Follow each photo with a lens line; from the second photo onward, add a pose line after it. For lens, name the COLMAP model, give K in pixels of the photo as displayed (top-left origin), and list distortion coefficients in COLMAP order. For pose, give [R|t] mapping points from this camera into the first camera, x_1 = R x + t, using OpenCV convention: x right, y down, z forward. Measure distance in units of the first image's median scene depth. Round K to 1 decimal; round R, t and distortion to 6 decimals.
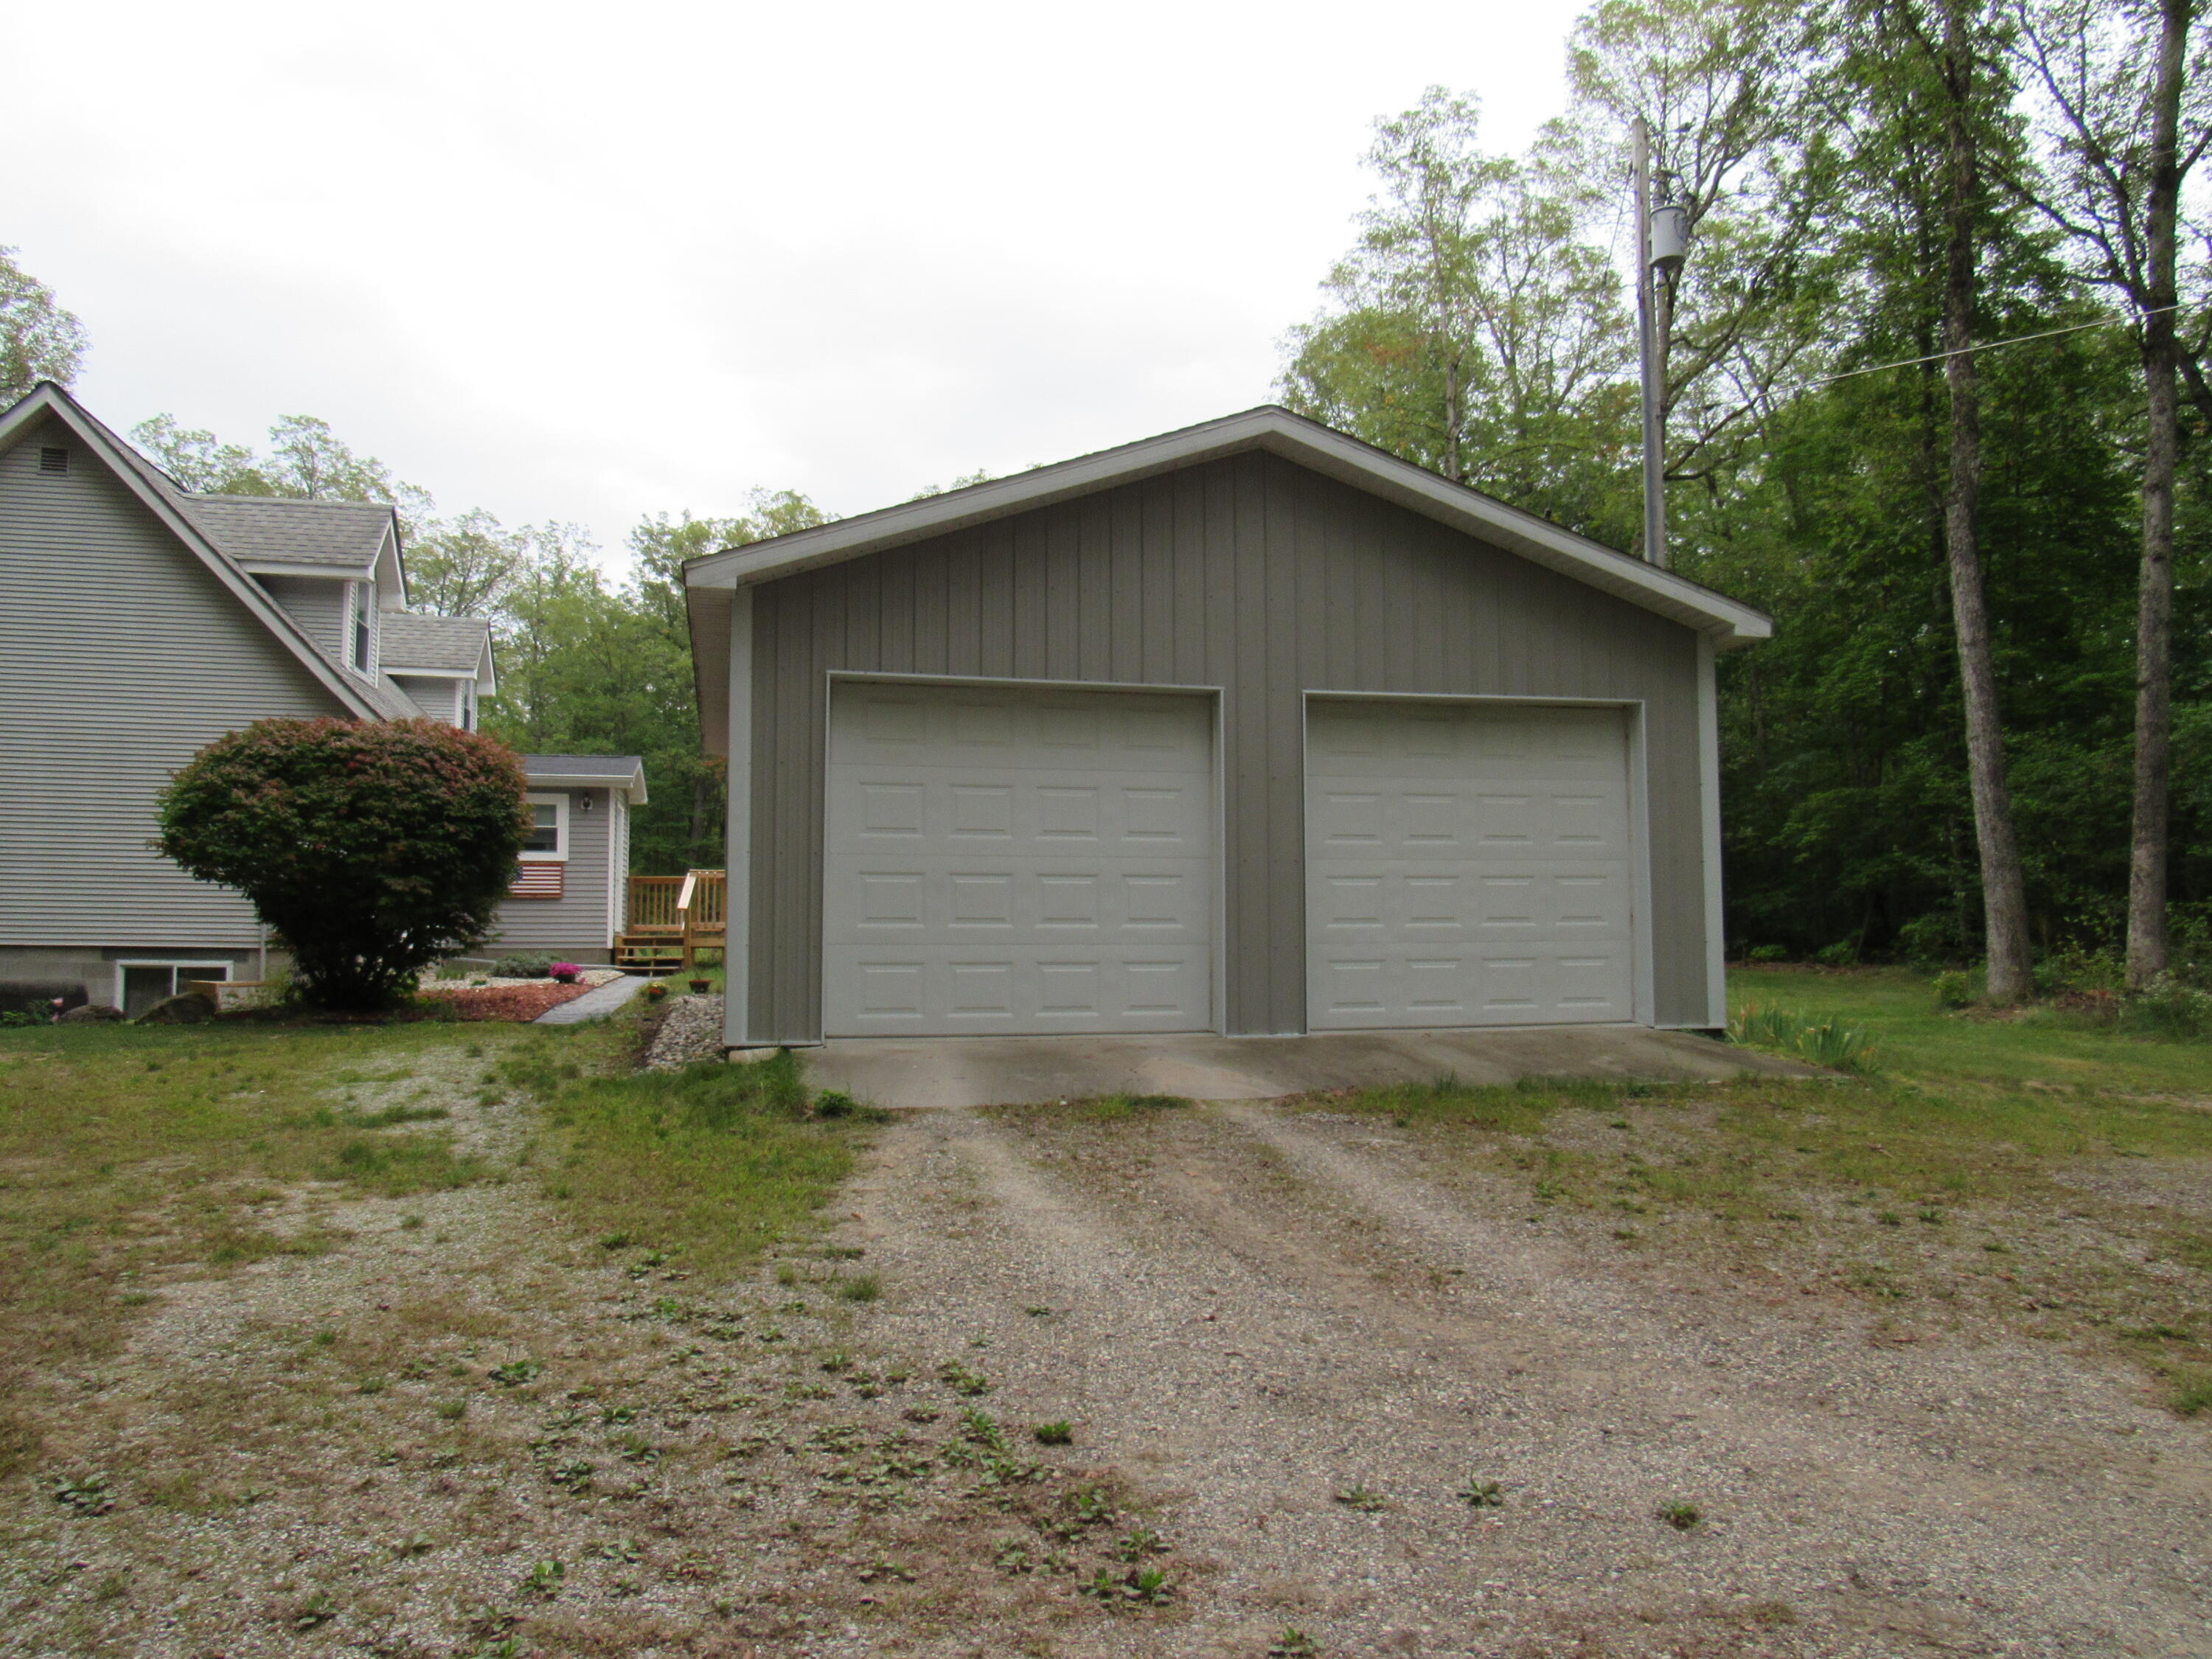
lens RADIAL K [[1613.8, 0, 1106.0], [0, 1613.8, 829.5], [0, 0, 1]] dist [-0.019660, -0.002411]
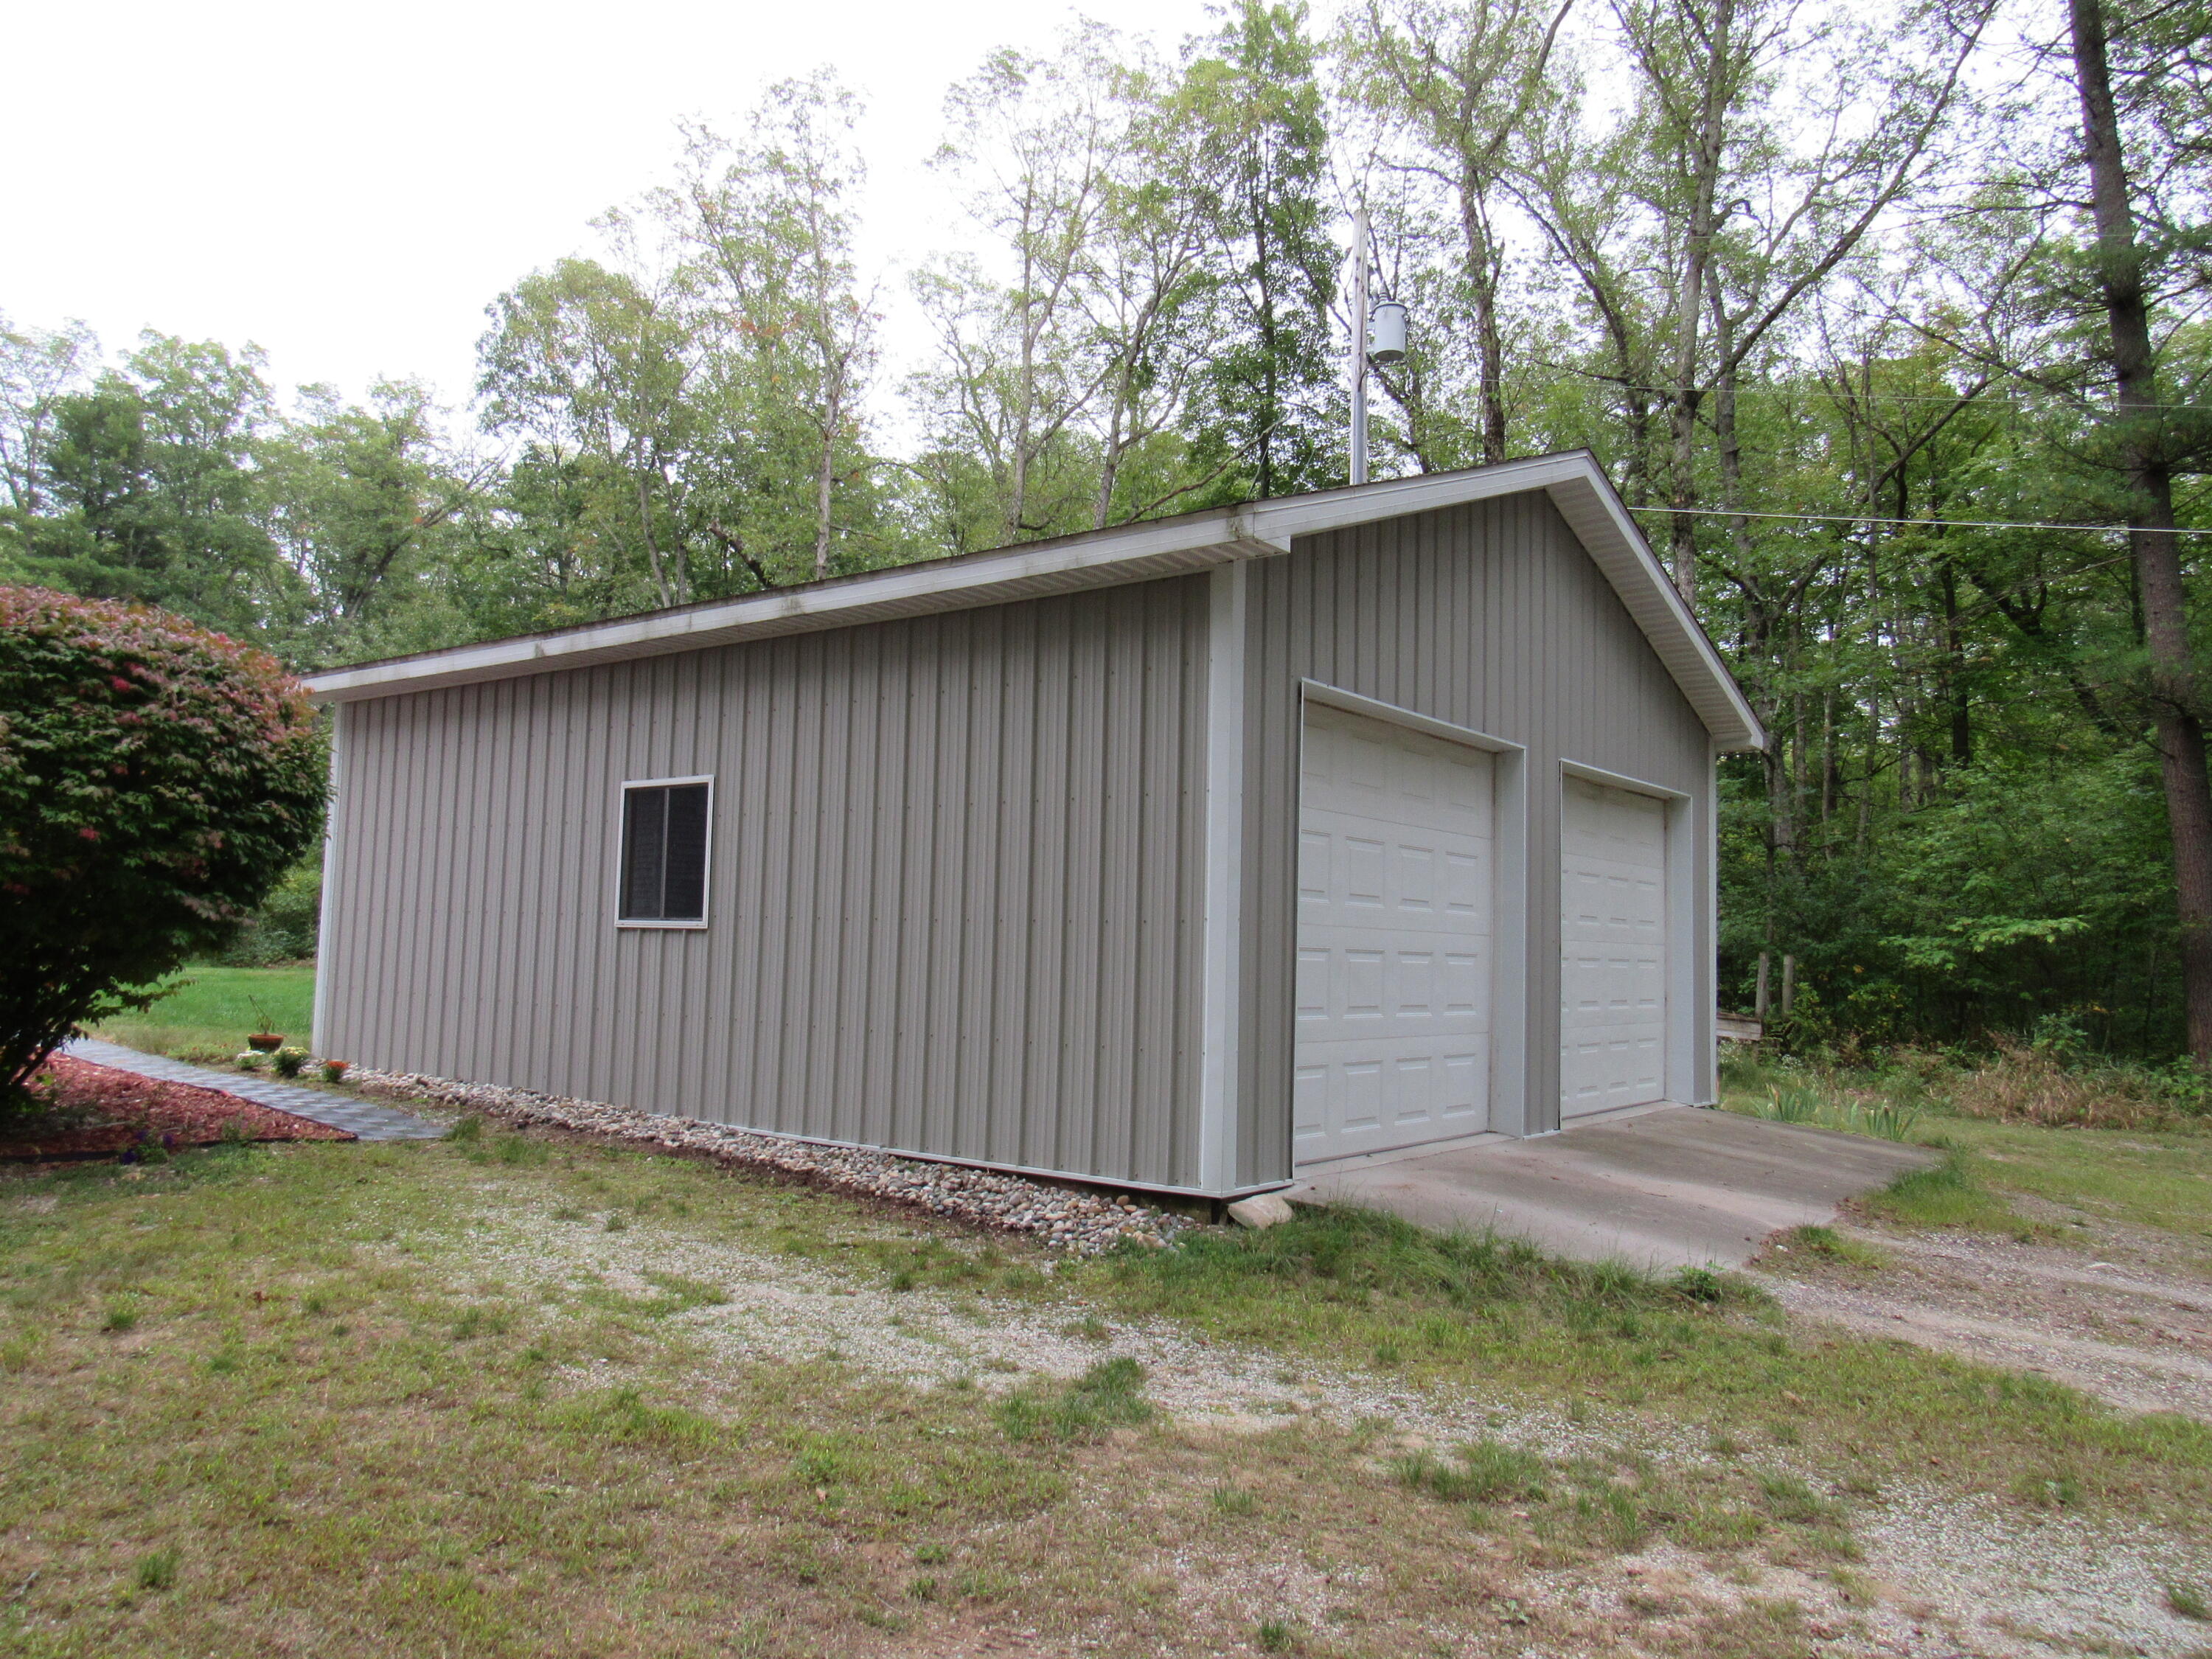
lens RADIAL K [[1613.8, 0, 1106.0], [0, 1613.8, 829.5], [0, 0, 1]] dist [-0.019660, -0.002411]
pose [[0.773521, 0.075083, 0.629307, -0.562604], [-0.073961, 0.996867, -0.028026, -0.000553], [-0.629440, -0.024865, 0.776651, 0.377630]]
